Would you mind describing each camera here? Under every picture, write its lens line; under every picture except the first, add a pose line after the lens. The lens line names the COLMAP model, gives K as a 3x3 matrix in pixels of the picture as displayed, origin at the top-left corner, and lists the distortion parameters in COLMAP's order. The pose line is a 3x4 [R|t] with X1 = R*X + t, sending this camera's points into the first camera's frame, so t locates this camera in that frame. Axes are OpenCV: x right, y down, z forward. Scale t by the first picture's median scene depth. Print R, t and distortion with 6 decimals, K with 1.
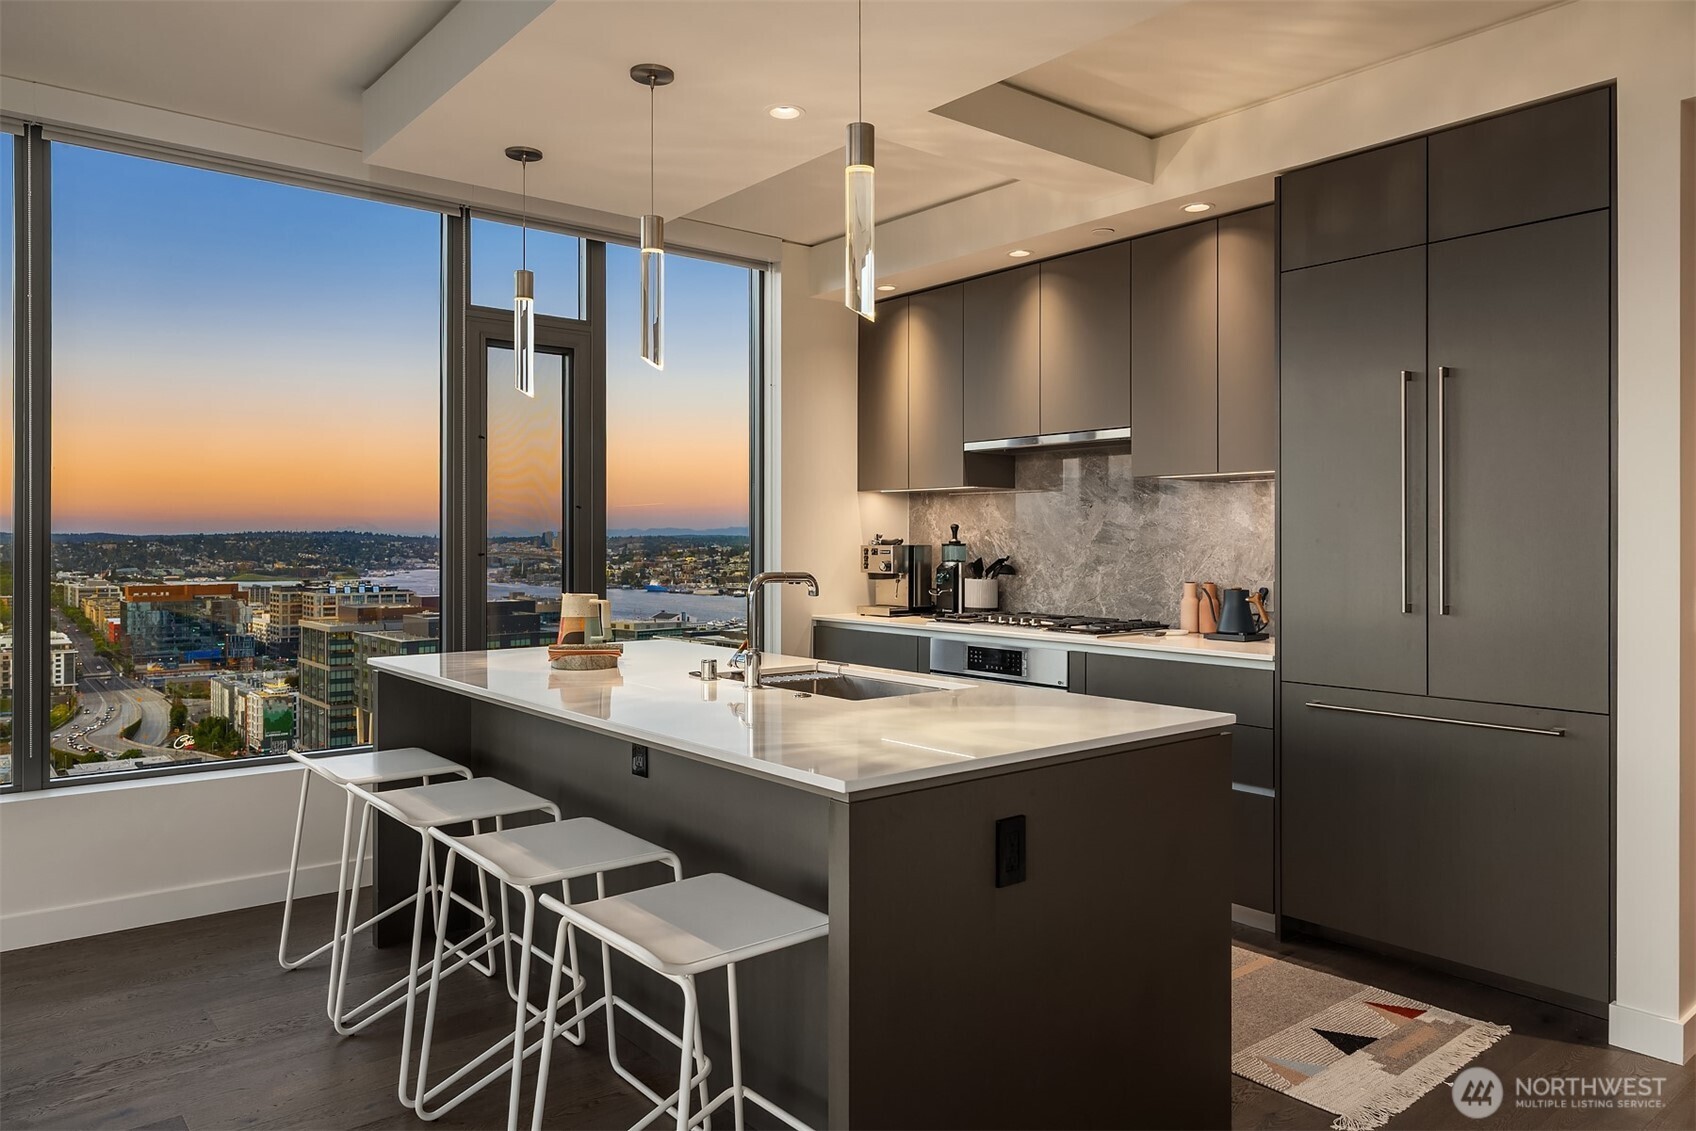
lens RADIAL K [[1157.0, 0, 832.2], [0, 1157.0, 538.3], [0, 0, 1]] dist [0.019968, -0.012152]
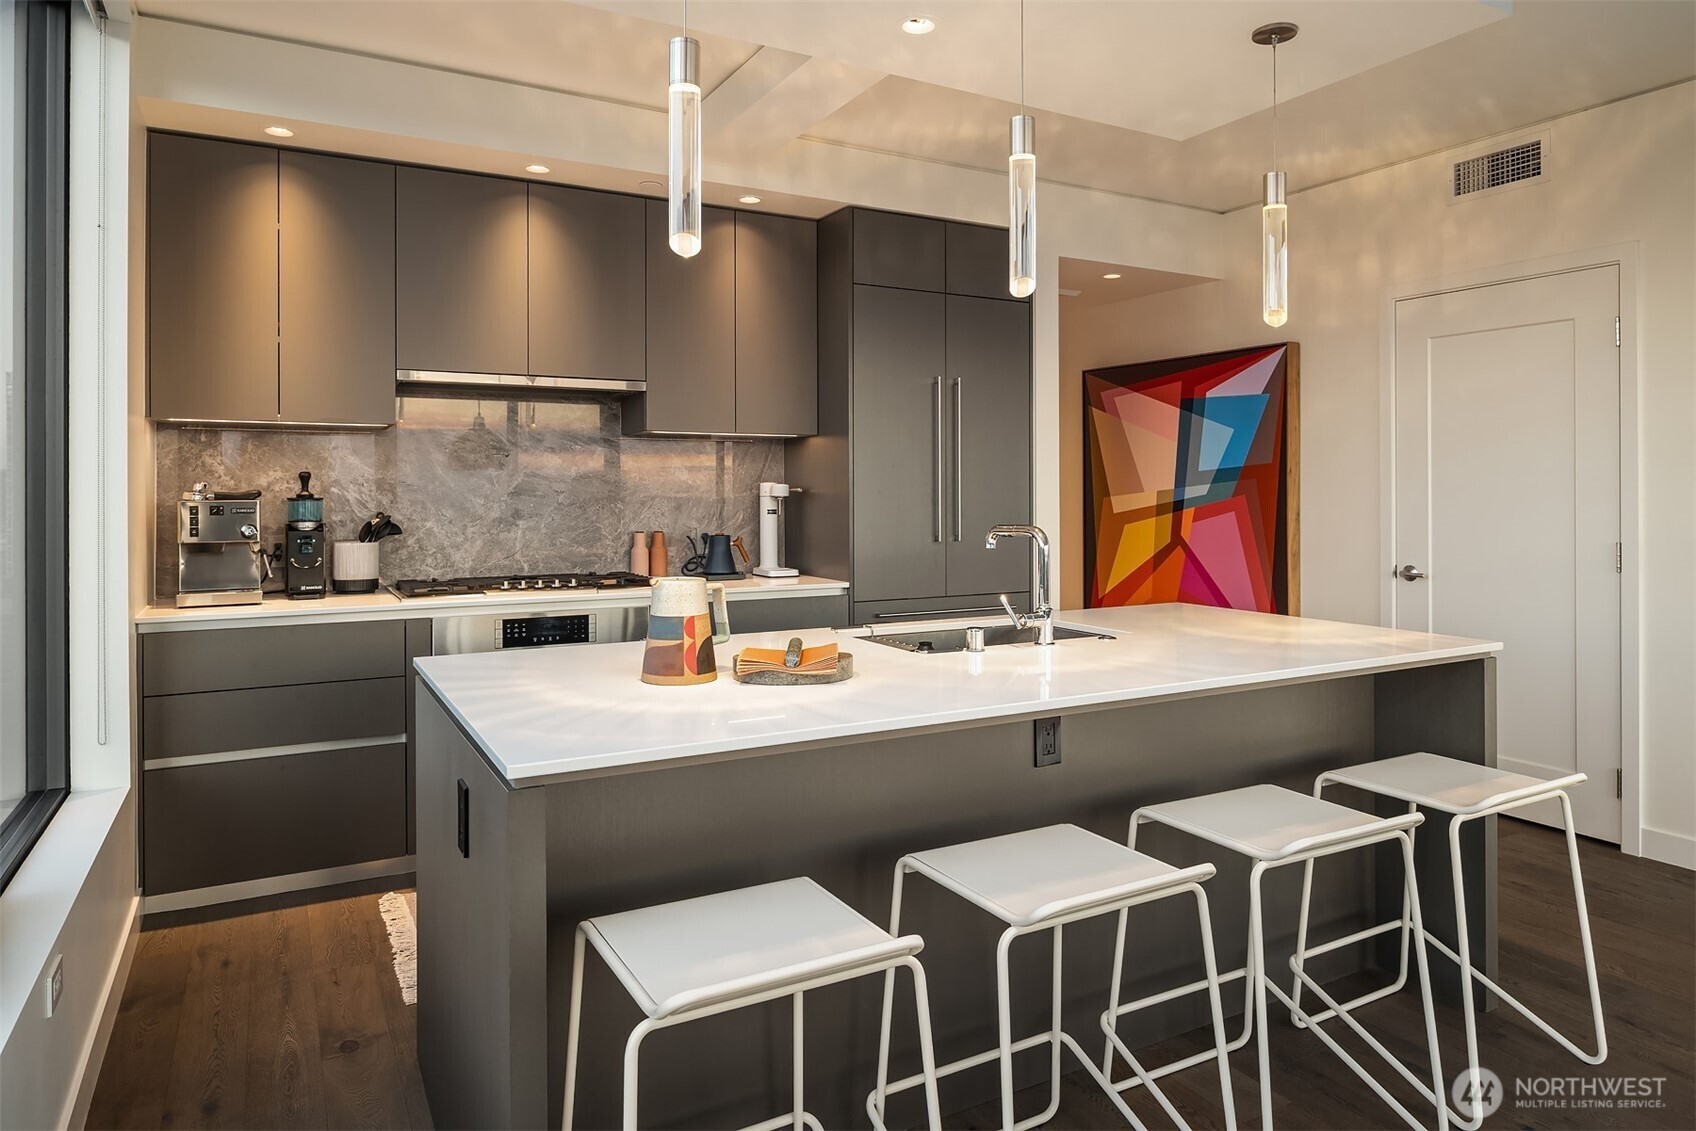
lens RADIAL K [[1068.8, 0, 901.0], [0, 1068.8, 484.5], [0, 0, 1]] dist [0.000904, -0.001856]
pose [[0.154361, 0.005260, 0.988001, -0.536018], [0.001195, 0.999984, -0.005511, 0.000220], [-0.988014, 0.002031, 0.154352, 0.531582]]
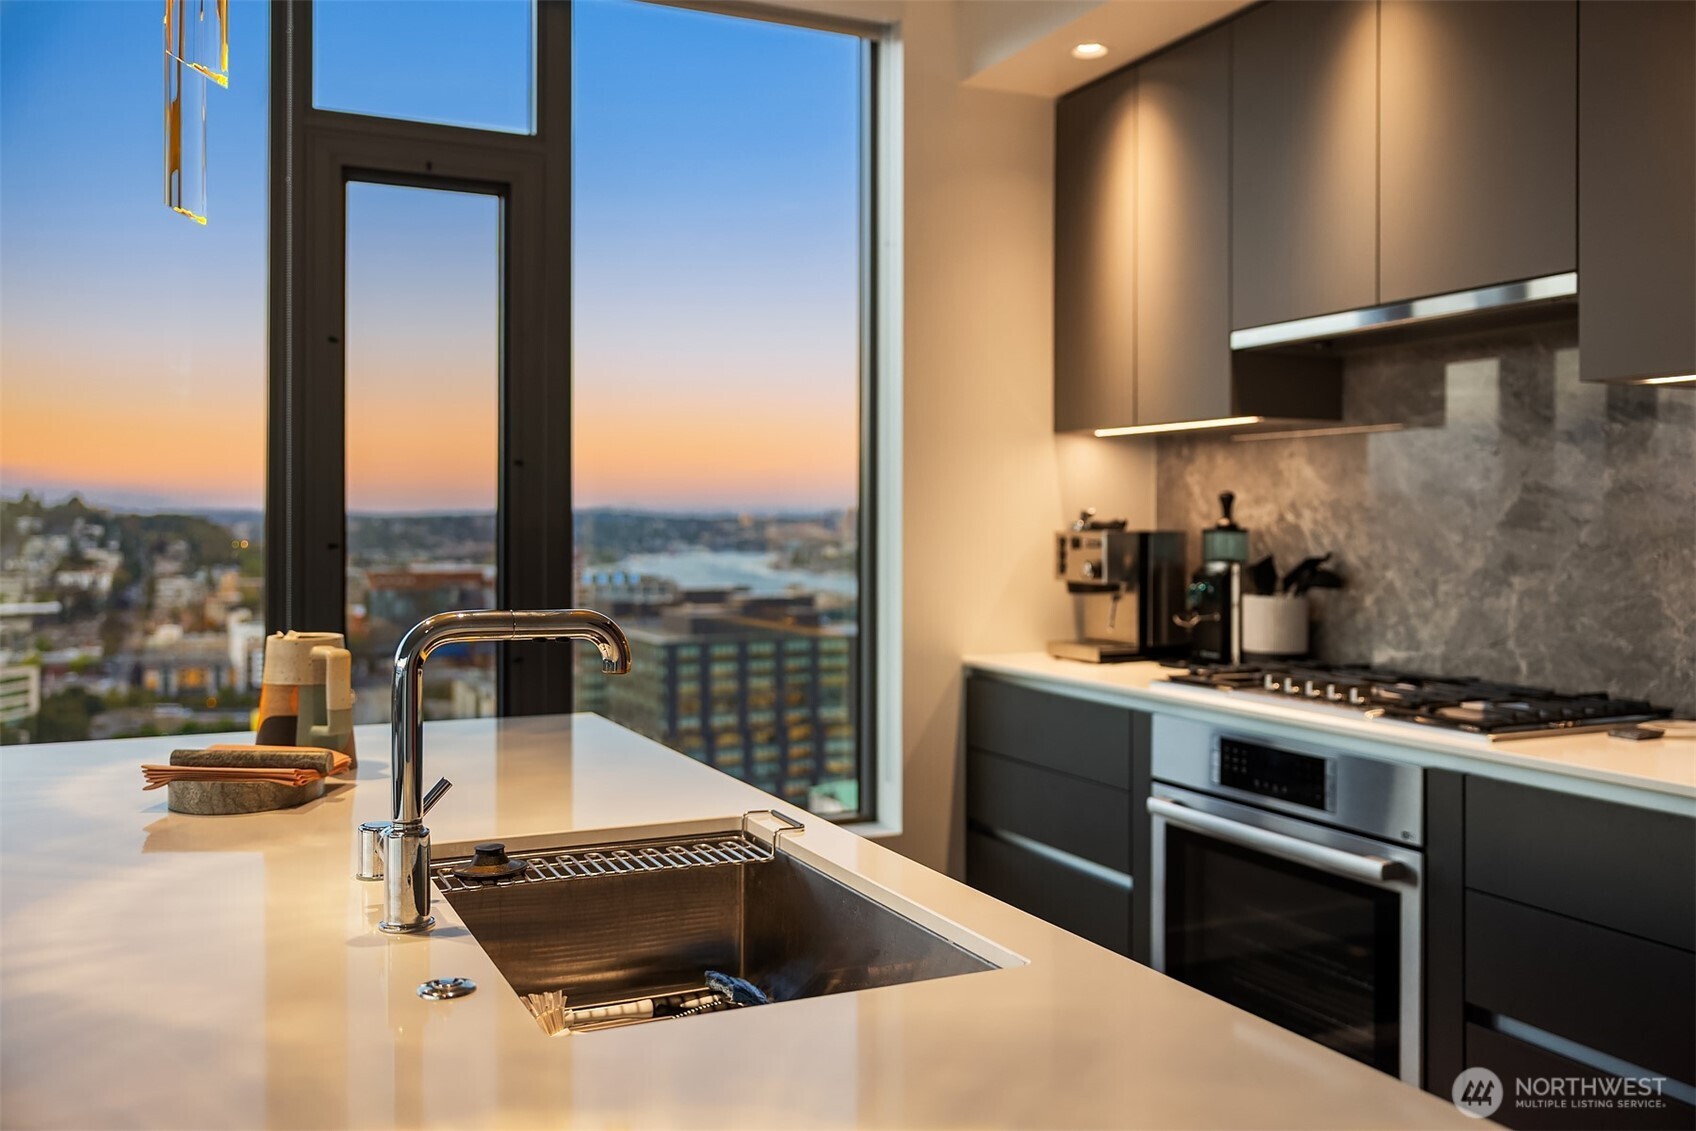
lens RADIAL K [[1462.4, 0, 849.0], [0, 1462.4, 519.9], [0, 0, 1]] dist [0.015388, 0.005049]
pose [[0.973284, 0.000266, -0.229605, 0.094735], [0.000093, 0.999999, 0.001553, -0.000407], [0.229605, -0.001533, 0.973283, 0.317807]]
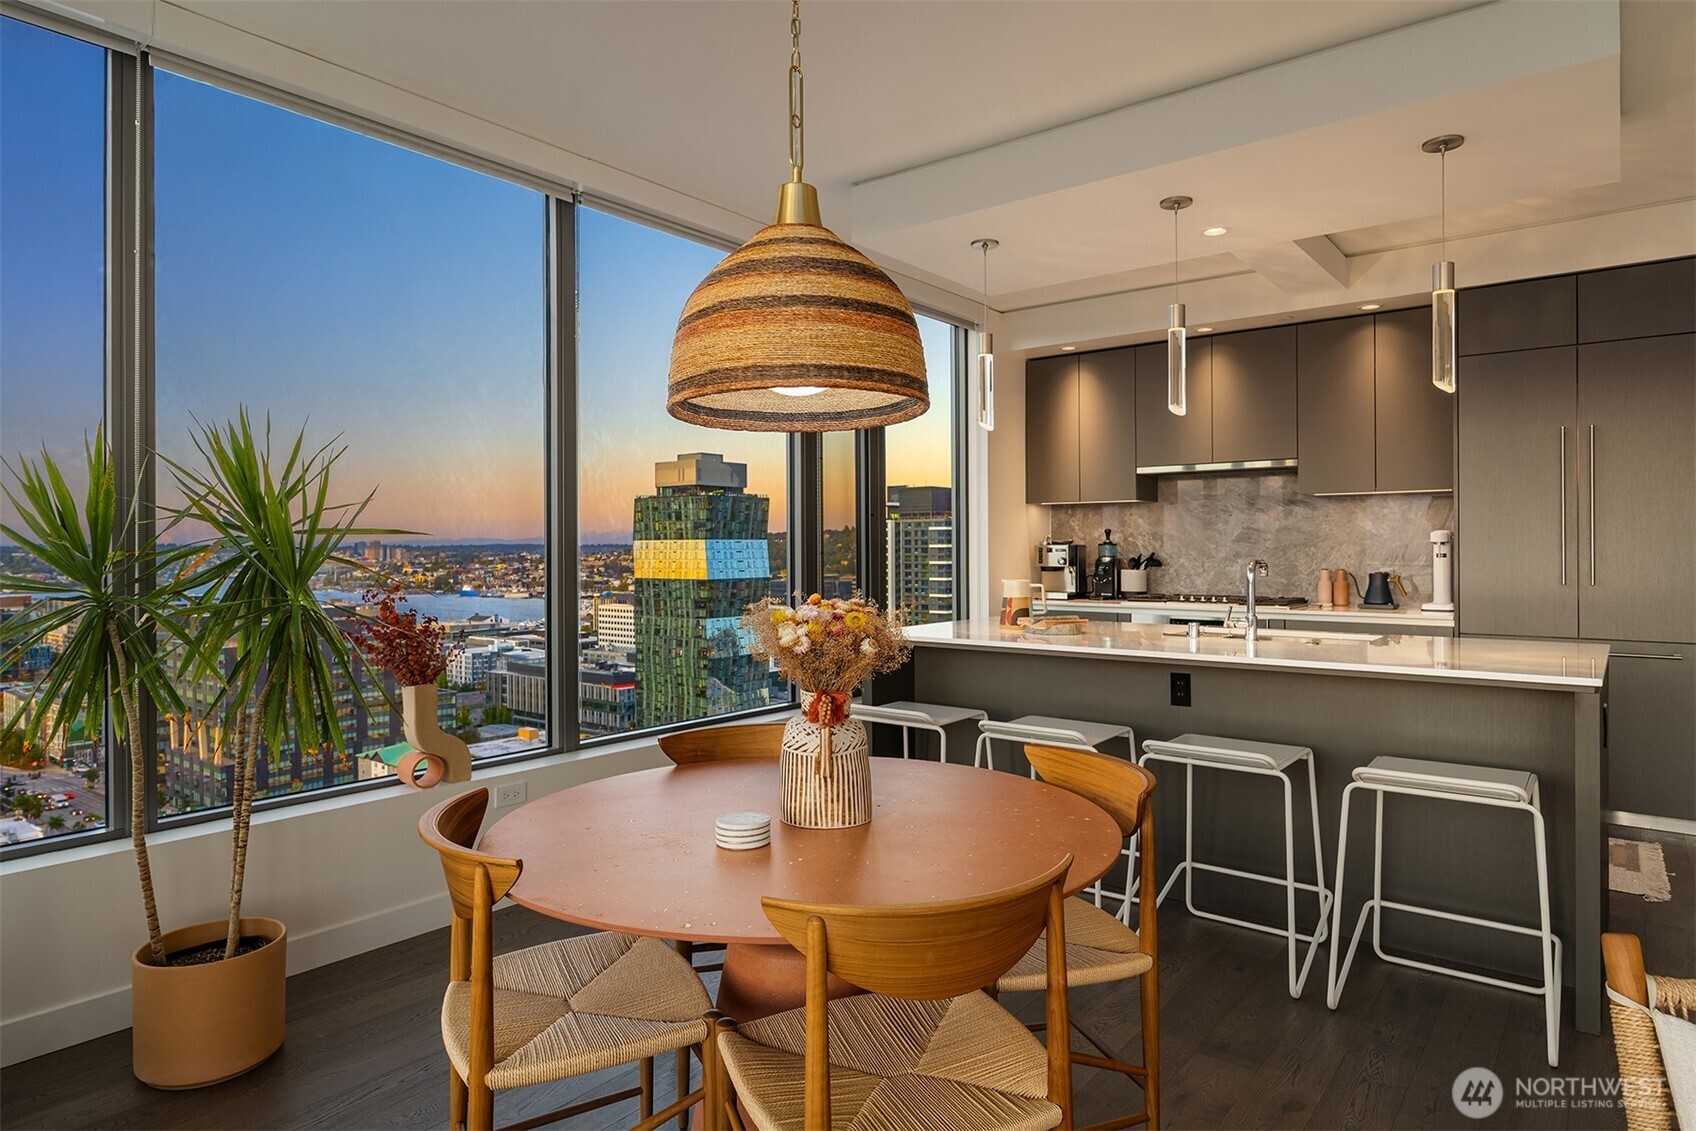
lens RADIAL K [[1012.4, 0, 835.9], [0, 1012.4, 544.9], [0, 0, 1]] dist [-0.007770, -0.000127]
pose [[0.974338, -0.007167, 0.224974, -0.468476], [0.007281, 0.999973, 0.000326, 0.003296], [-0.224970, 0.001321, 0.974365, -0.048383]]
